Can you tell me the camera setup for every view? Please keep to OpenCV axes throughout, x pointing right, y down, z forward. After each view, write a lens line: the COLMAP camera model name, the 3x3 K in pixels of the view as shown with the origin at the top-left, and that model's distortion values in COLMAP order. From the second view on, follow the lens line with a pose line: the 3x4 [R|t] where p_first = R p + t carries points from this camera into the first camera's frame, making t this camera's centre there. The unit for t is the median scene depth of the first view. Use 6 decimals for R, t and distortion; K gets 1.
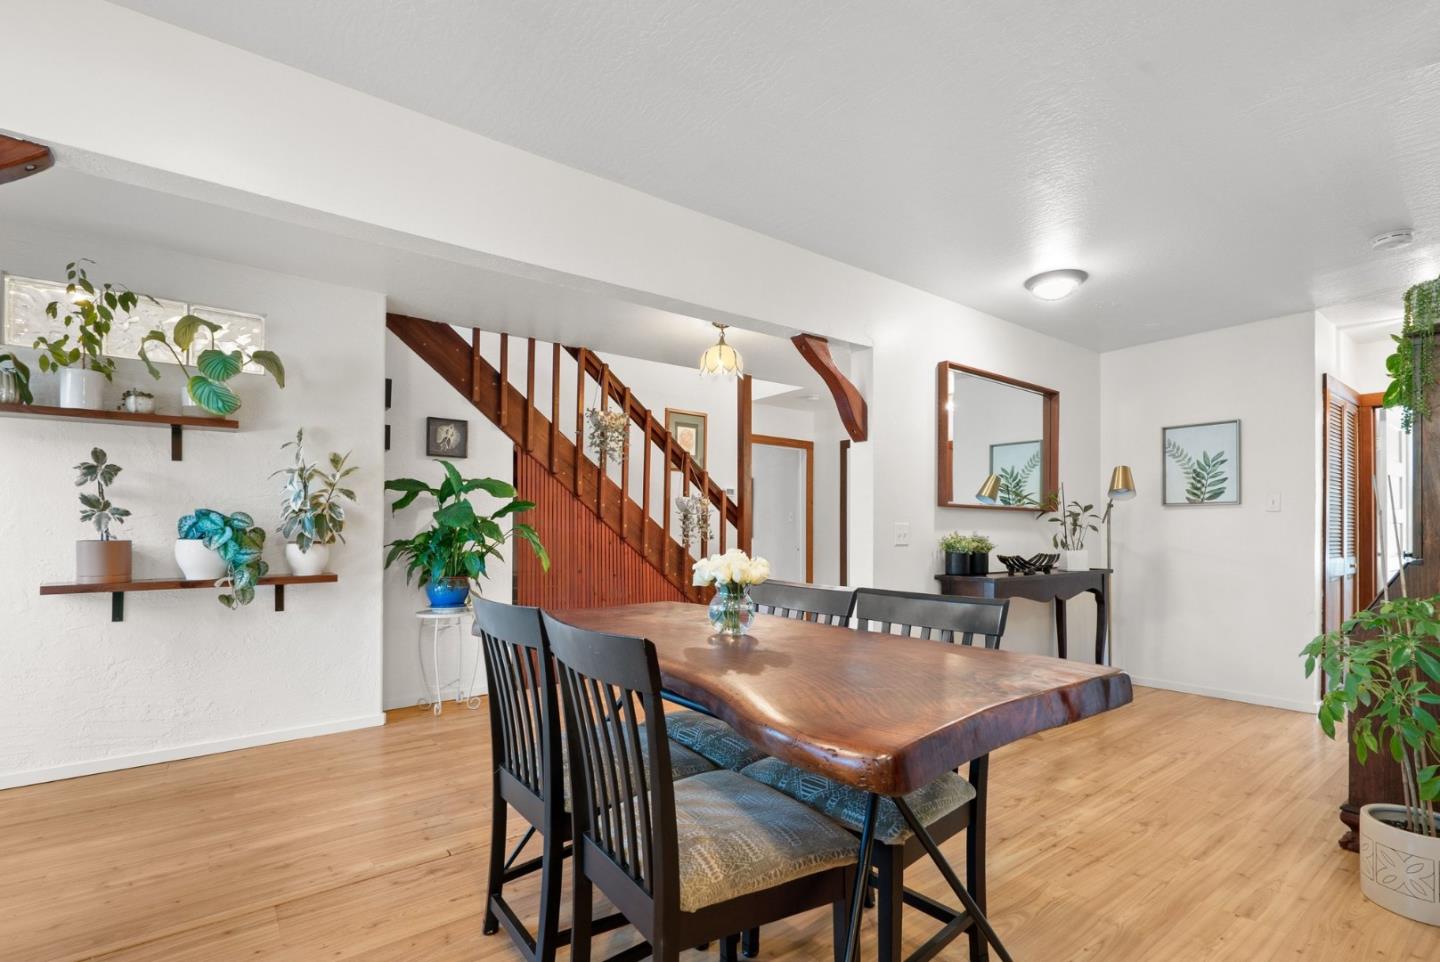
lens RADIAL K [[683.9, 0, 725.5], [0, 683.9, 525.5], [0, 0, 1]] dist [-0.005661, -0.001484]
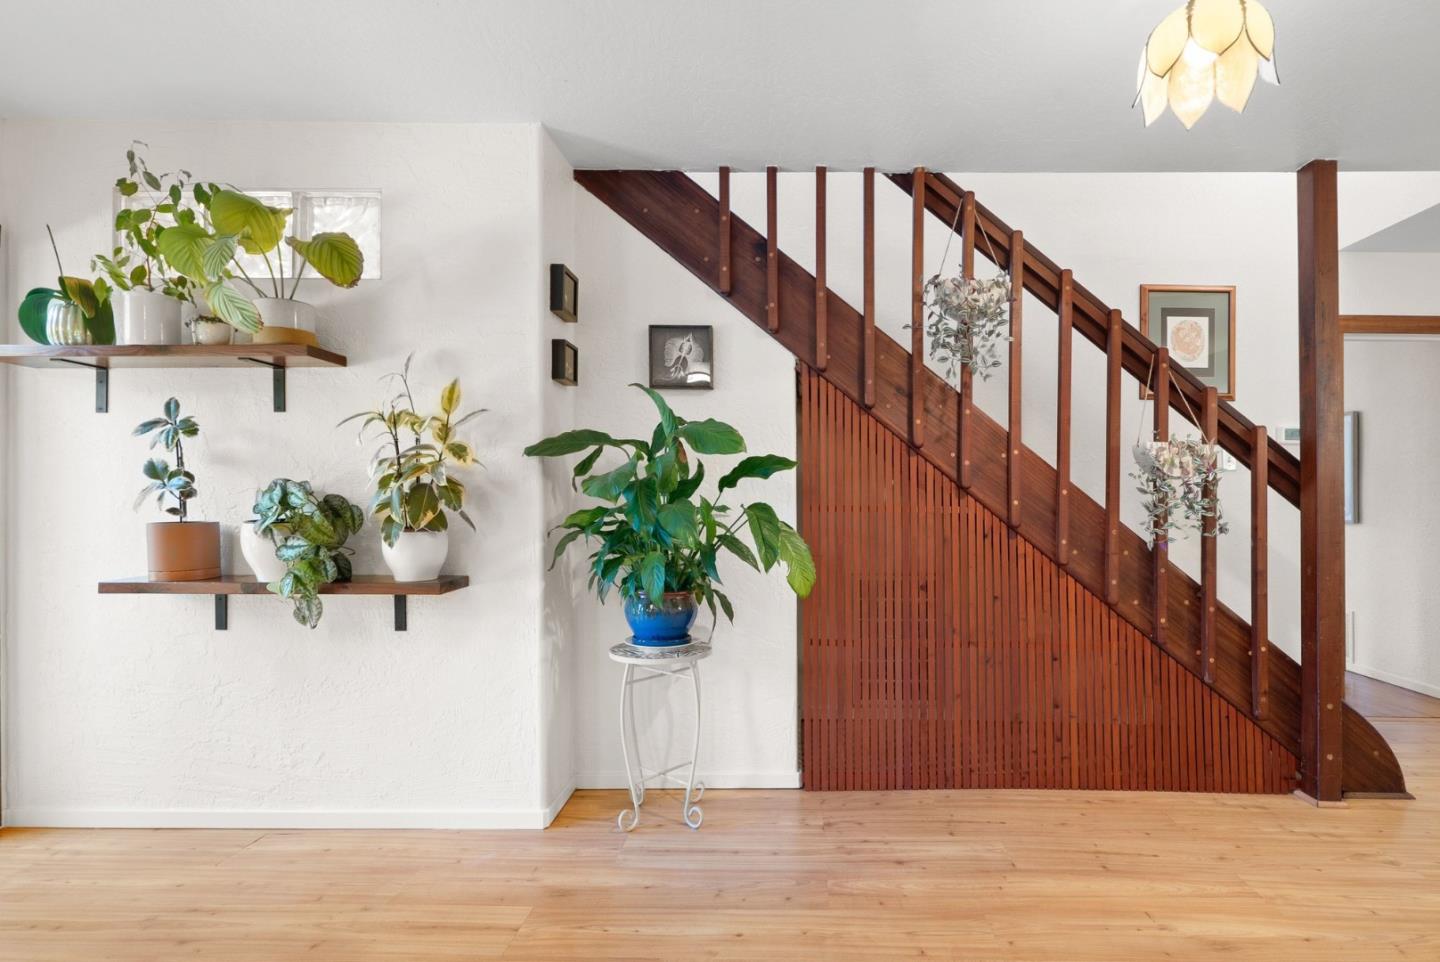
lens RADIAL K [[683.9, 0, 739.0], [0, 683.9, 490.1], [0, 0, 1]] dist [-0.005661, -0.001484]
pose [[0.777142, -0.003410, -0.629316, 0.014731], [-0.001247, 0.999975, -0.006958, -0.005166], [0.629324, 0.006192, 0.777118, 0.499660]]
